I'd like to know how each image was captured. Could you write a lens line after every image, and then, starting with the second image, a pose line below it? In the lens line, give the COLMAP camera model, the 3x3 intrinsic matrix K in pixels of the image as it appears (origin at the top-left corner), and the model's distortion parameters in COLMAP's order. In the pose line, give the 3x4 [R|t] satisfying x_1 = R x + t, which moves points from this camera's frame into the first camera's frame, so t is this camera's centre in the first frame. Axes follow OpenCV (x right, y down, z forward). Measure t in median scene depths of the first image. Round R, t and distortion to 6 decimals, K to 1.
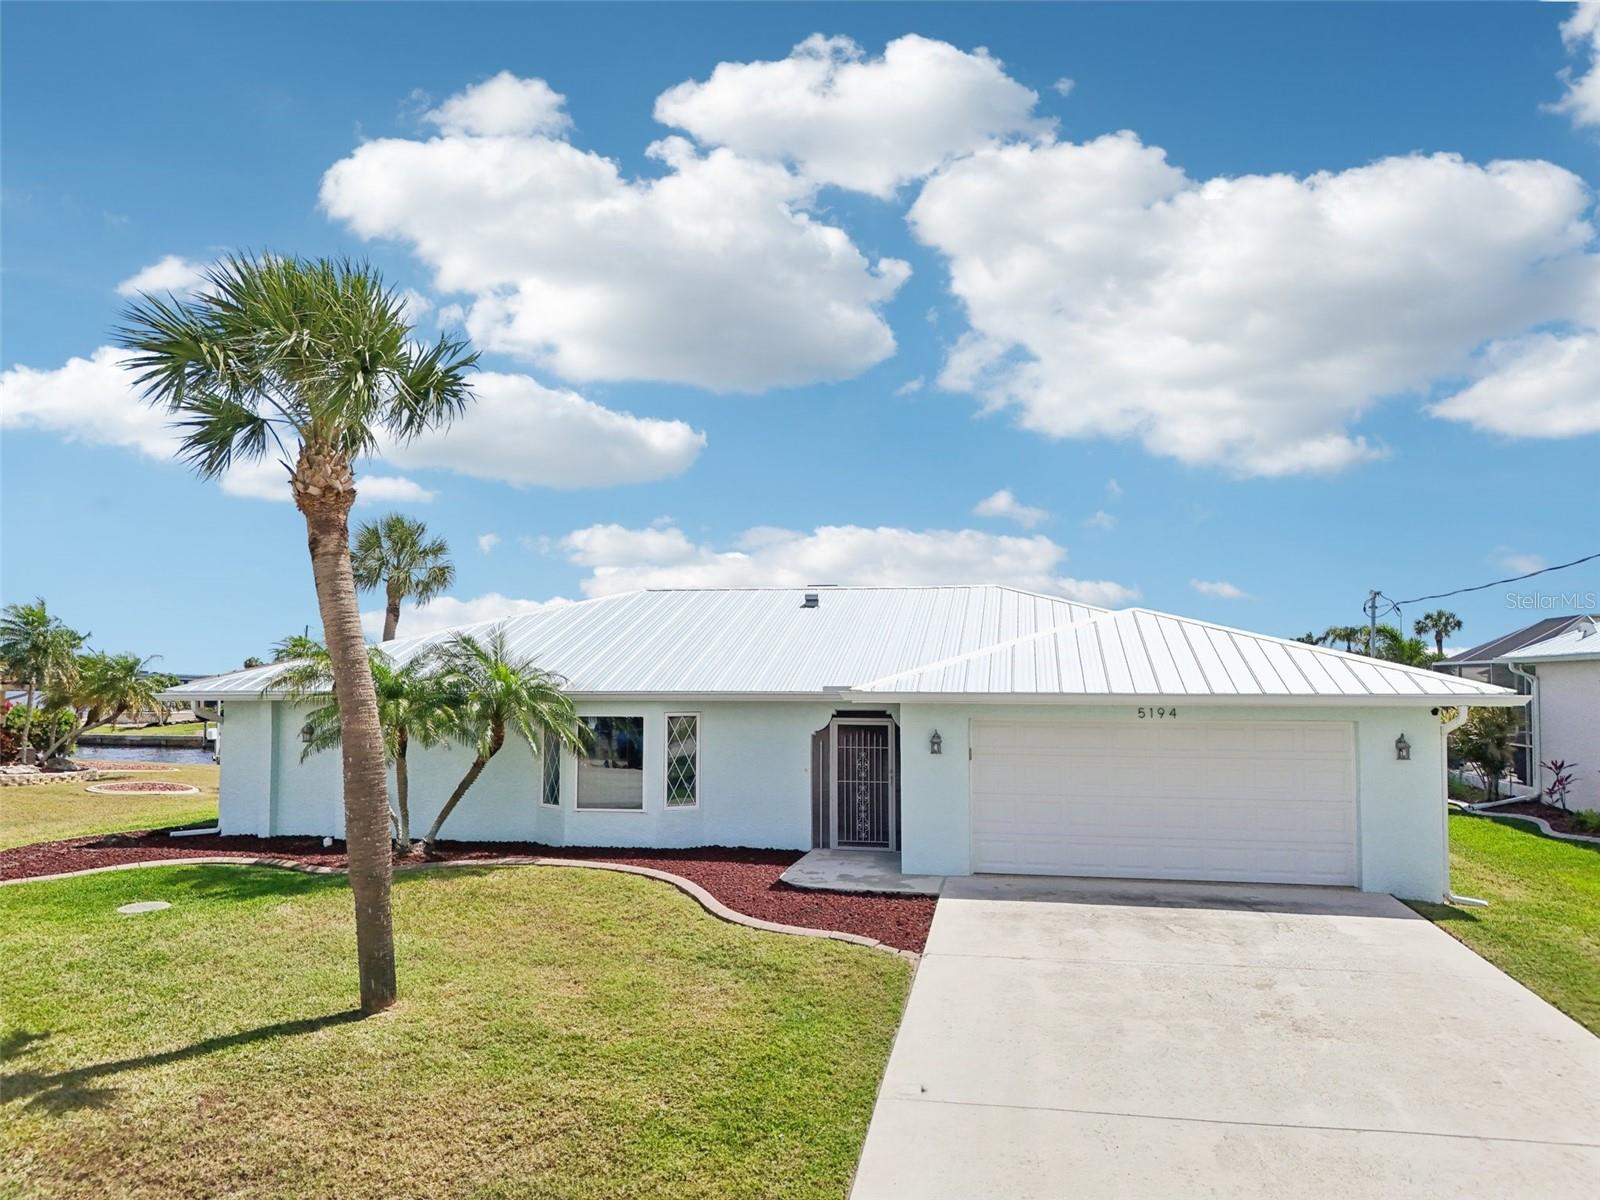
lens RADIAL K [[1232.0, 0, 800.0], [0, 1232.0, 600.0], [0, 0, 1]] dist [0.001478, -0.004049]
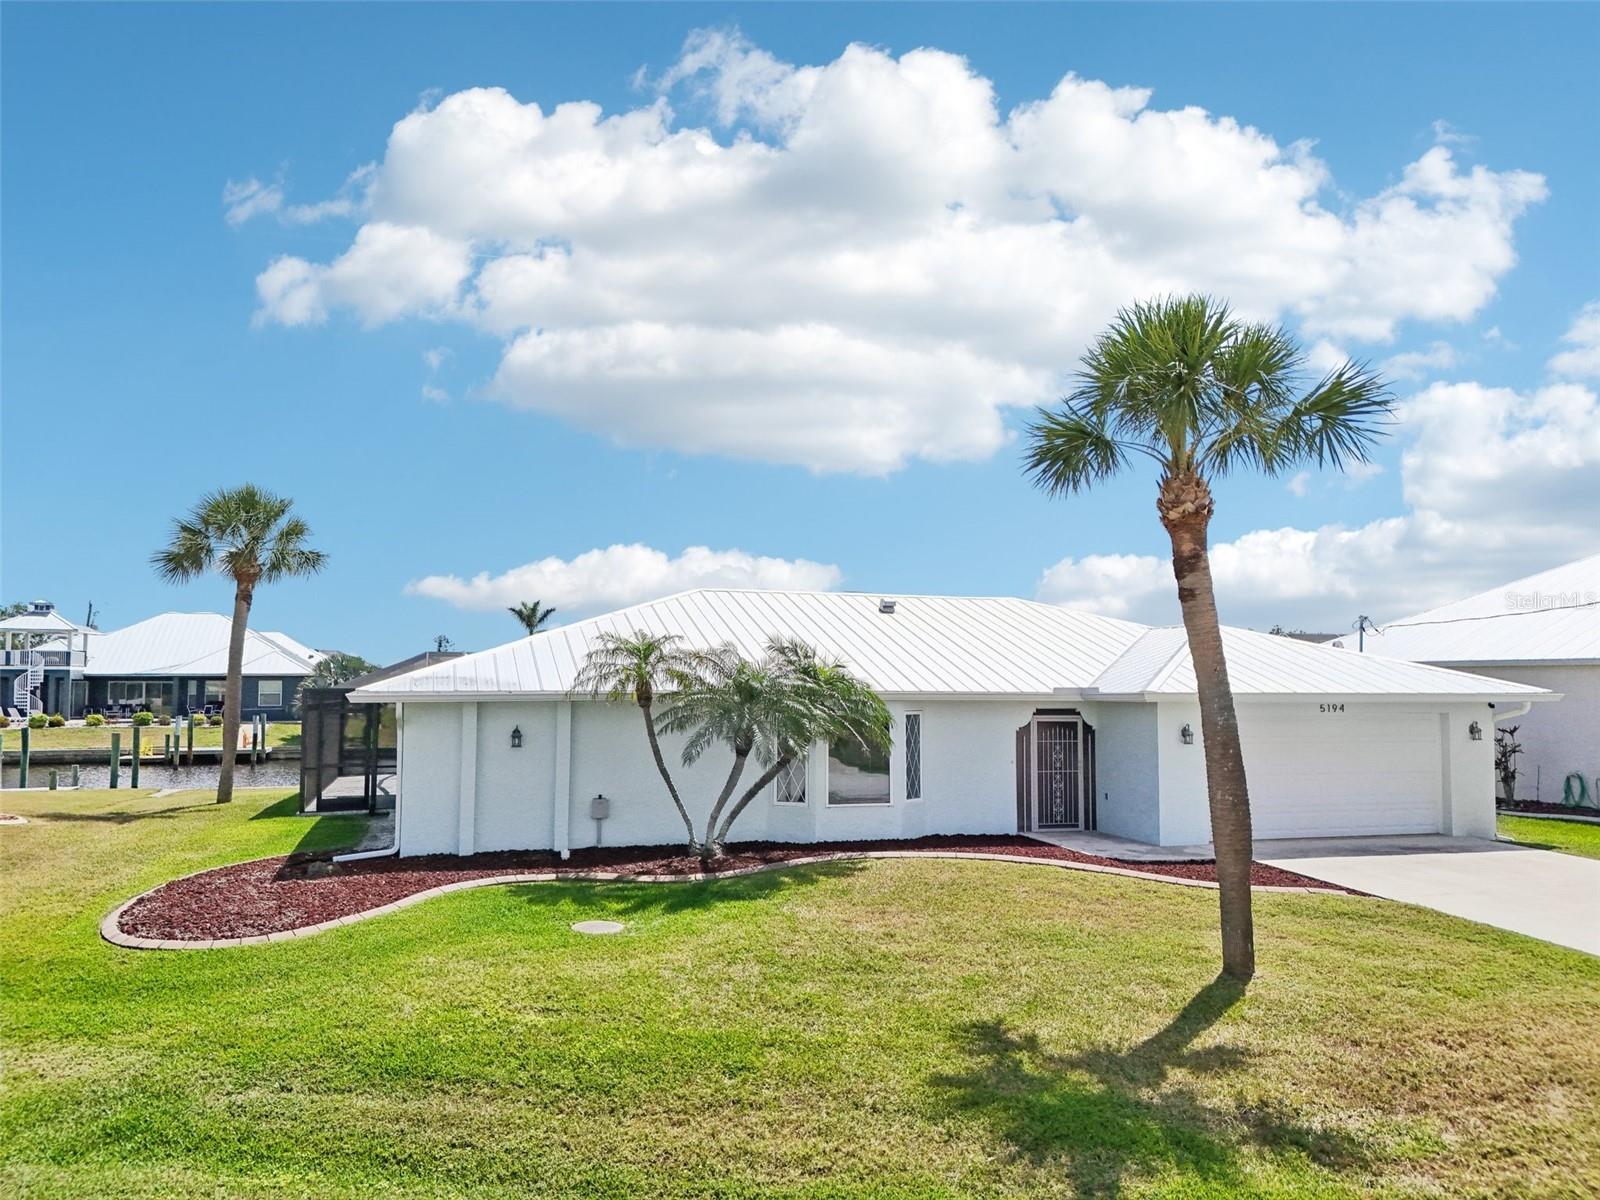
lens RADIAL K [[1232.0, 0, 800.0], [0, 1232.0, 600.0], [0, 0, 1]] dist [0.001478, -0.004049]
pose [[0.885914, 0.033662, 0.462626, -0.692923], [-0.033588, 0.999400, -0.008400, 0.006786], [-0.462632, -0.008098, 0.886514, 0.099180]]
